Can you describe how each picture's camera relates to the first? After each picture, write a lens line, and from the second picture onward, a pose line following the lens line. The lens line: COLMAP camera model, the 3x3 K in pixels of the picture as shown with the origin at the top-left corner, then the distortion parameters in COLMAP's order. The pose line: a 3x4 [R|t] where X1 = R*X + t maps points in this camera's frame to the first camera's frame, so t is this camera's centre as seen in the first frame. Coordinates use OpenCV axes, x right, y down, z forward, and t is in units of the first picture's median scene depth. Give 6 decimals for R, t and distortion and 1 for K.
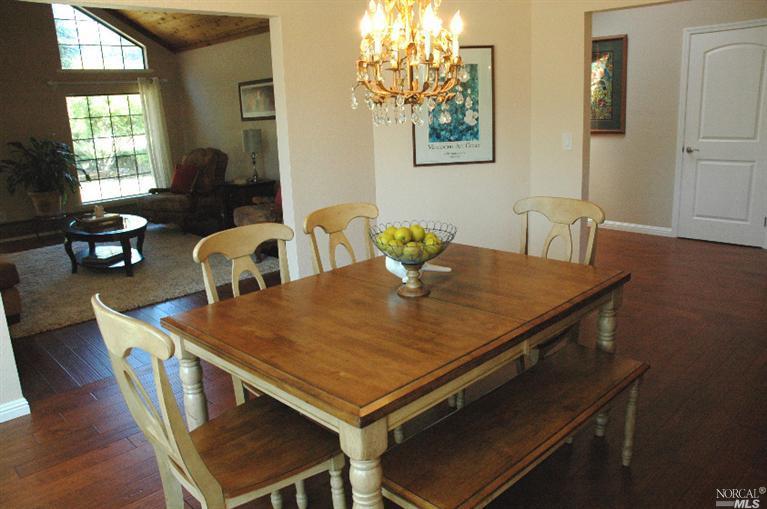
lens RADIAL K [[633.9, 0, 383.5], [0, 633.9, 254.5], [0, 0, 1]] dist [-0.159891, 0.176902]
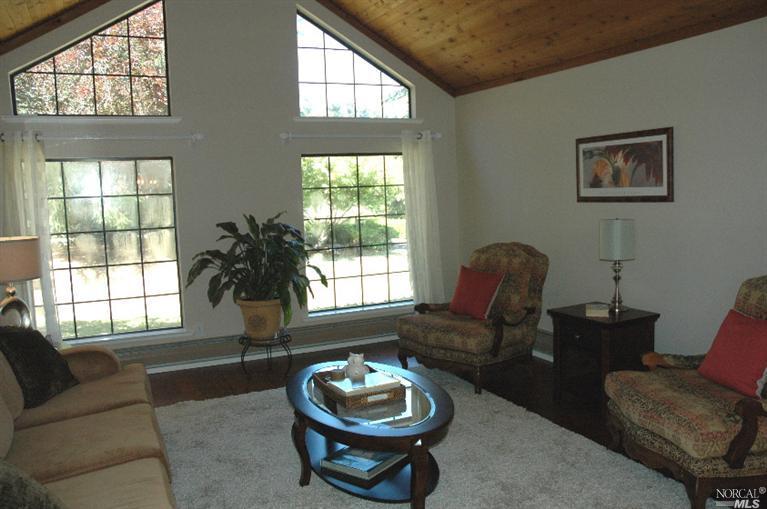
lens RADIAL K [[633.9, 0, 383.5], [0, 633.9, 254.5], [0, 0, 1]] dist [-0.159891, 0.176902]
pose [[0.954343, 0.038515, -0.296218, -0.222530], [-0.070482, 0.992687, -0.098005, -0.090755], [0.290277, 0.114409, 0.950079, 0.380920]]
